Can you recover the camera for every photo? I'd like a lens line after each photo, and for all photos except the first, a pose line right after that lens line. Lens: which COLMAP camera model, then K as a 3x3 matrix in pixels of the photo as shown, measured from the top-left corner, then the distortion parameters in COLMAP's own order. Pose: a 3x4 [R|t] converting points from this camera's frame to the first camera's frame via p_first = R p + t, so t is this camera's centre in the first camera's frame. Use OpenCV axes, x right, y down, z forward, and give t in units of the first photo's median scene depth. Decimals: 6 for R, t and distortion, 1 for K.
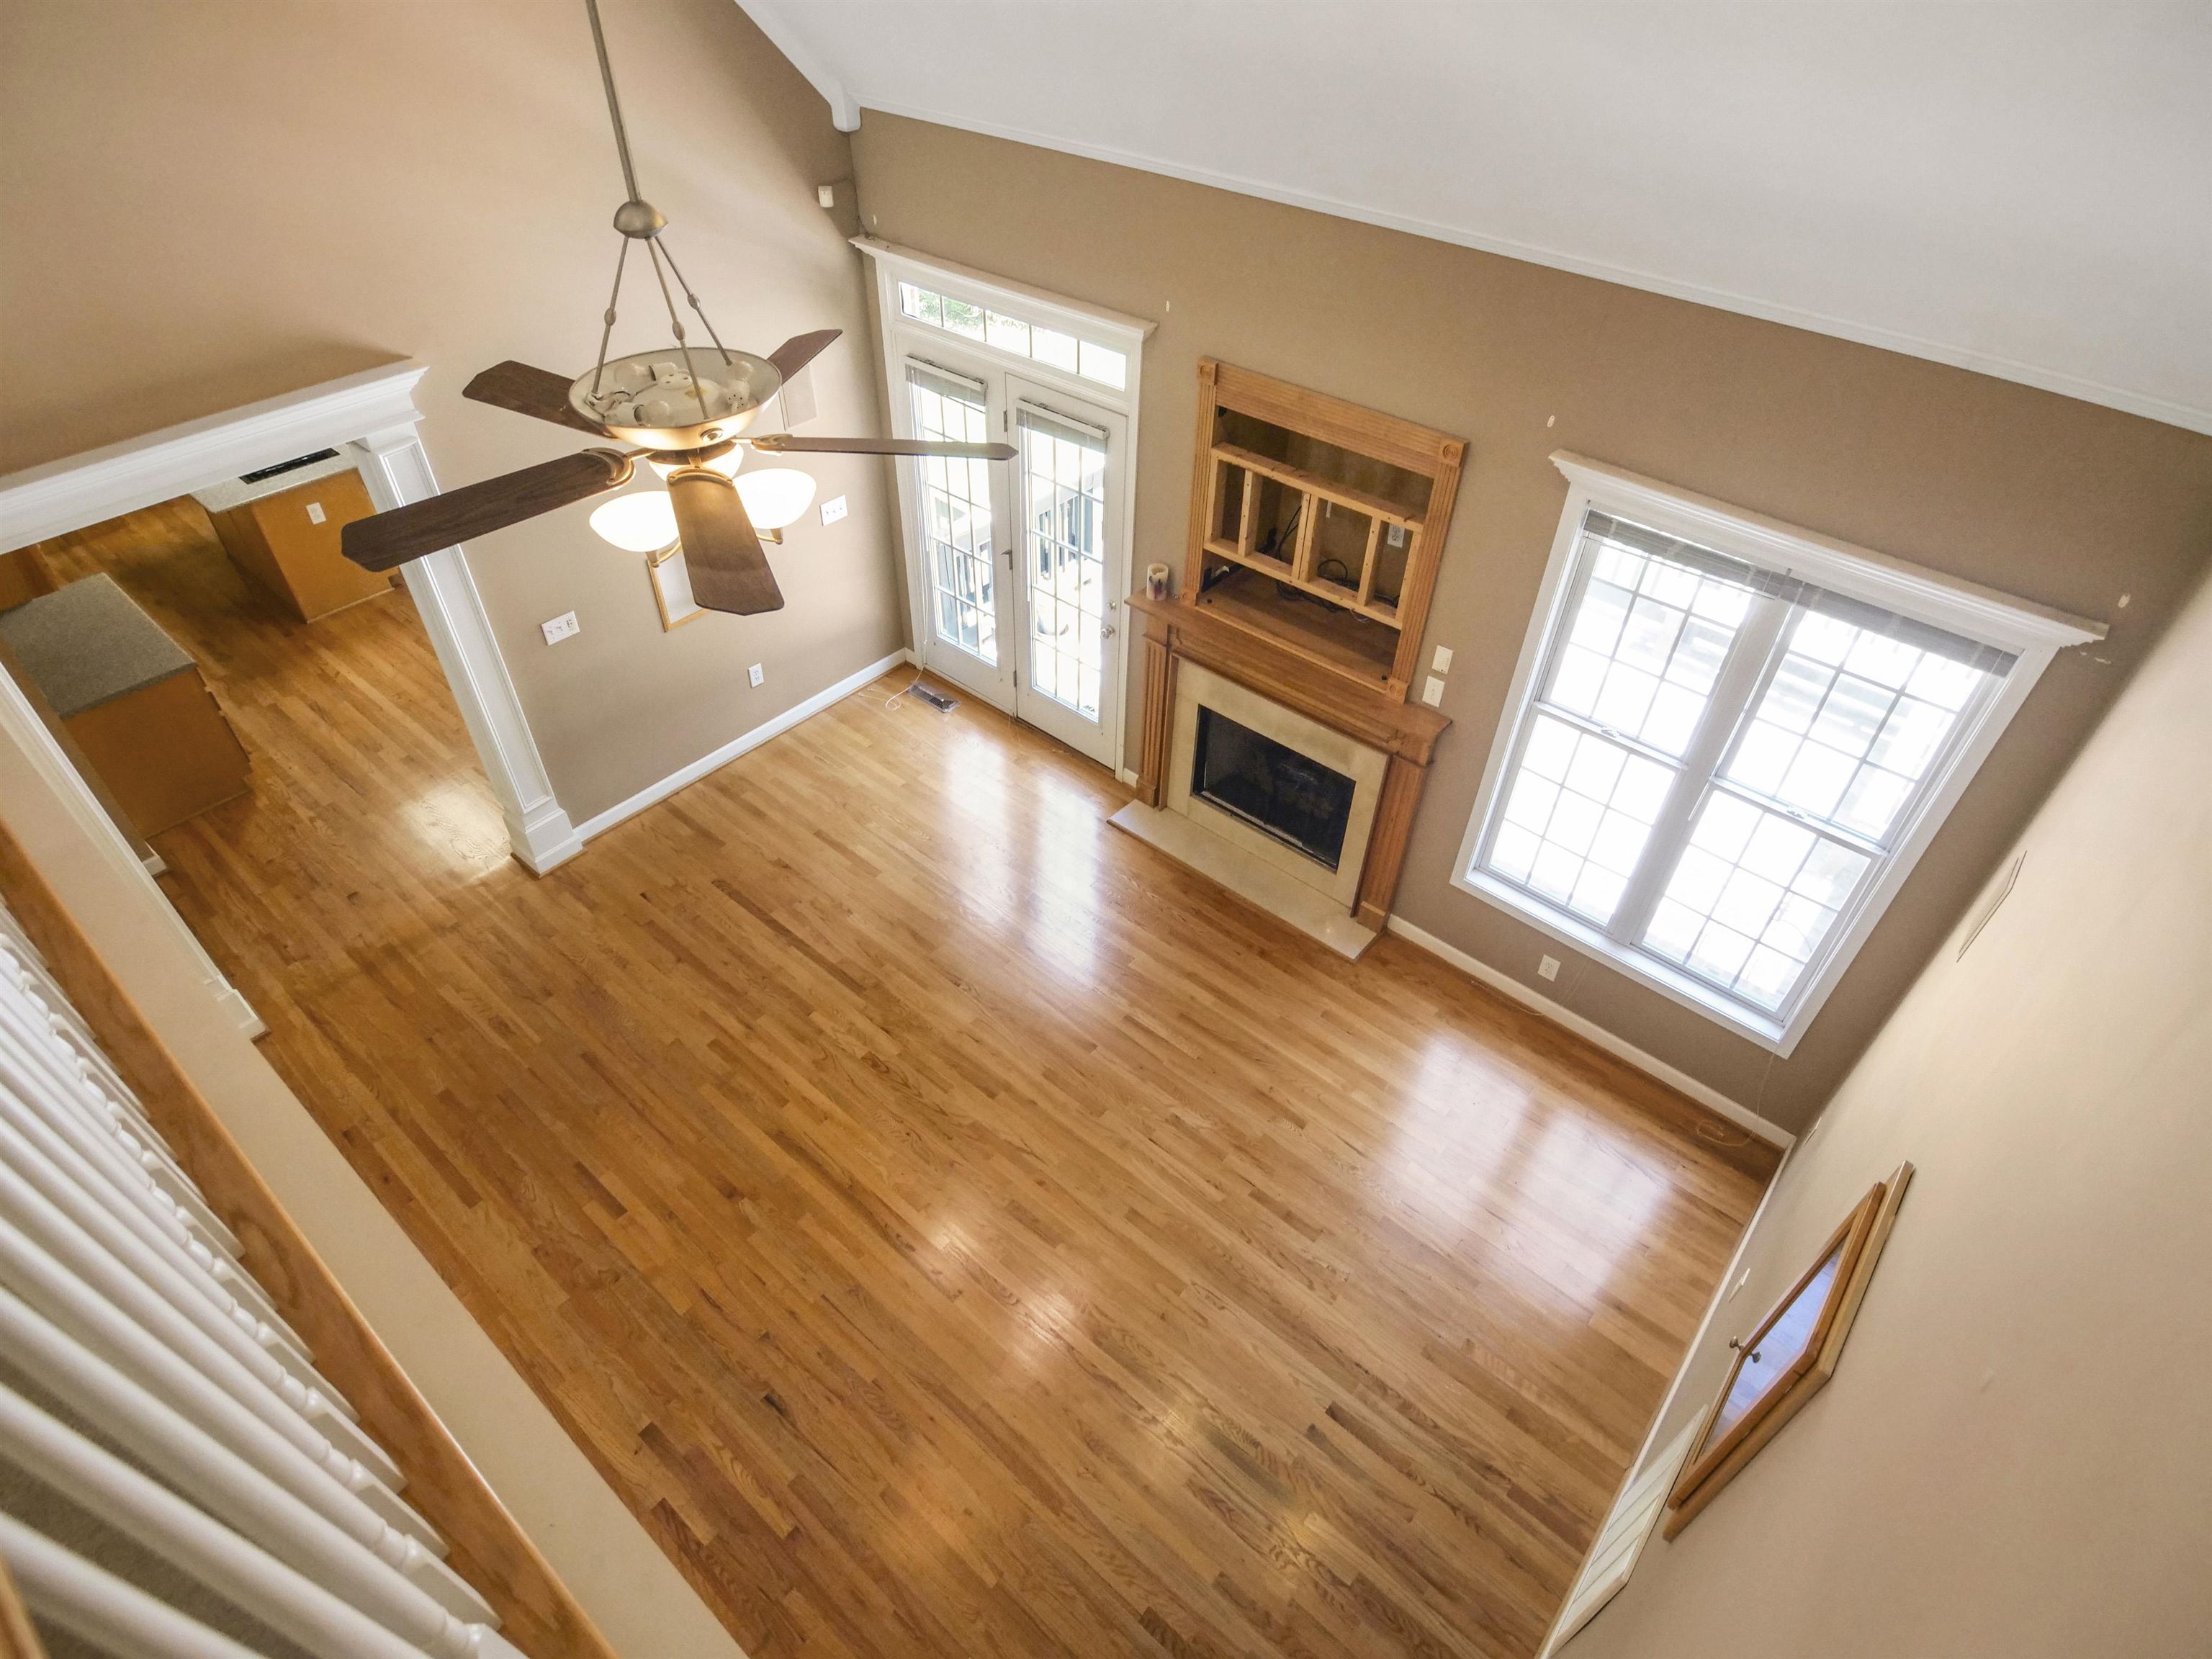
lens RADIAL K [[1196.7, 0, 1106.0], [0, 1196.7, 829.5], [0, 0, 1]] dist [-0.001551, -0.000088]
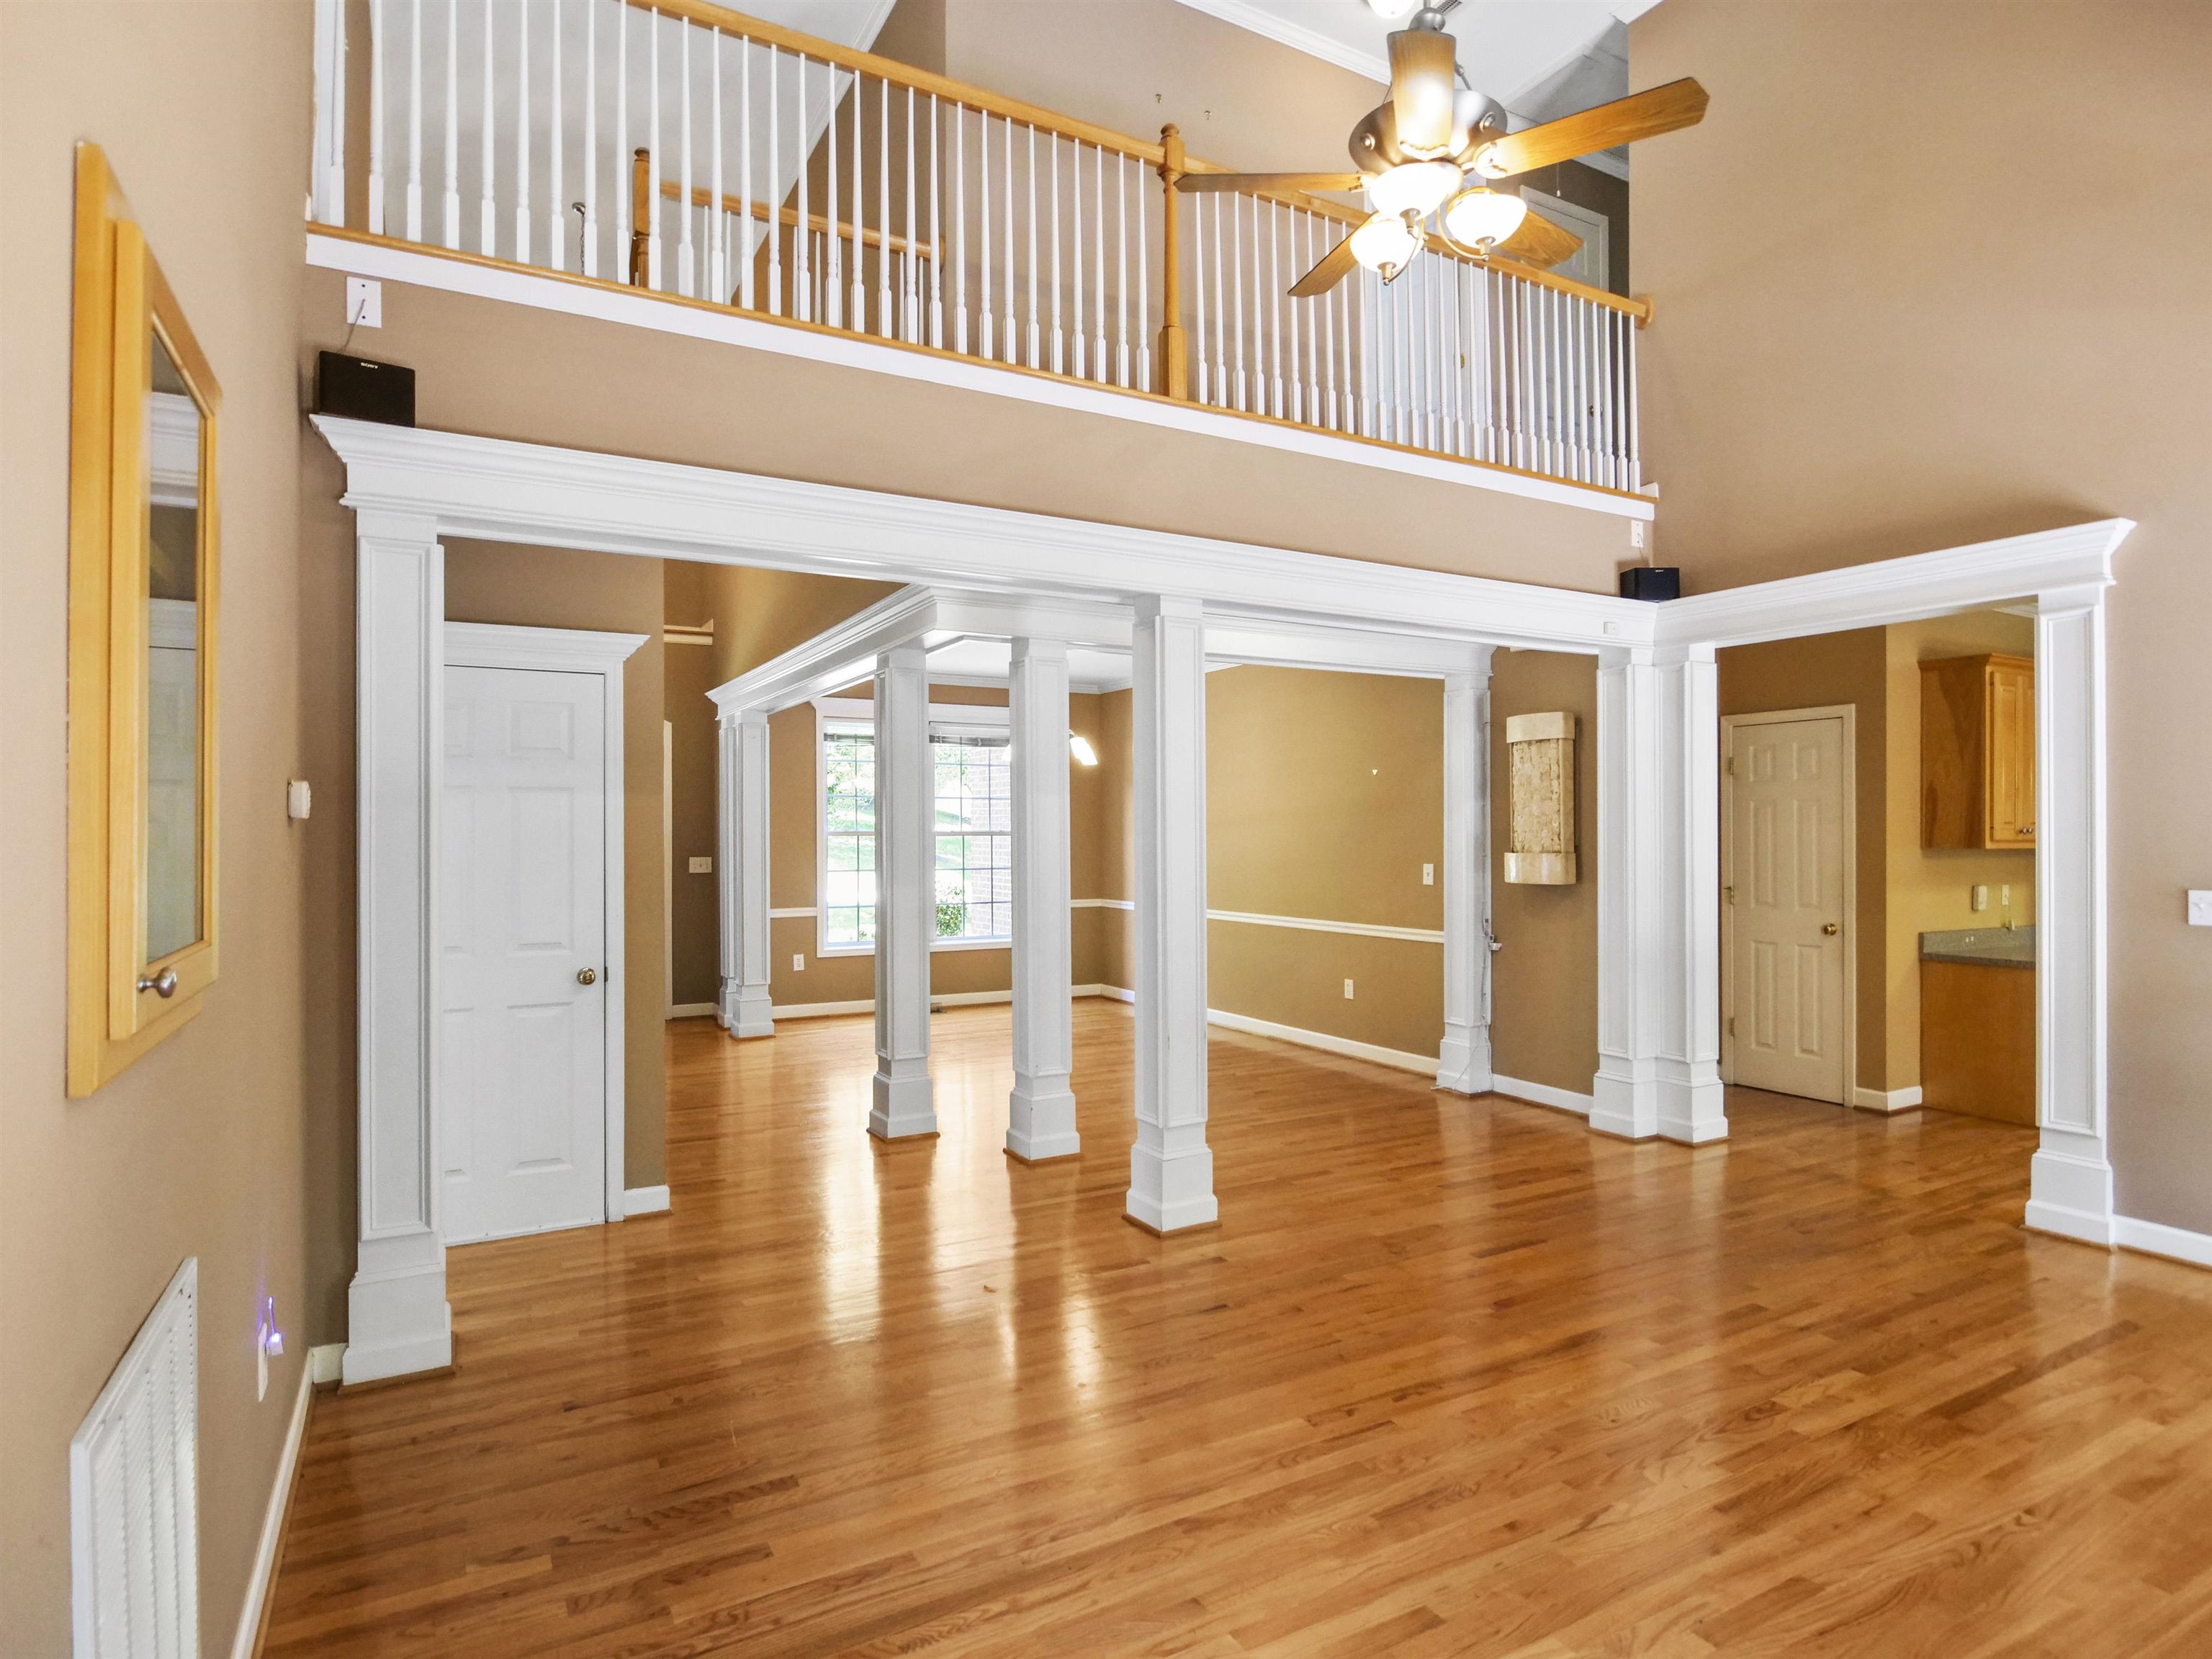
lens RADIAL K [[1196.7, 0, 1106.0], [0, 1196.7, 829.5], [0, 0, 1]] dist [-0.001551, -0.000088]
pose [[-0.344954, -0.020579, -0.938394, 0.454747], [-0.635457, 0.740915, 0.217346, 0.064626], [0.690798, 0.671283, -0.268658, 0.742924]]
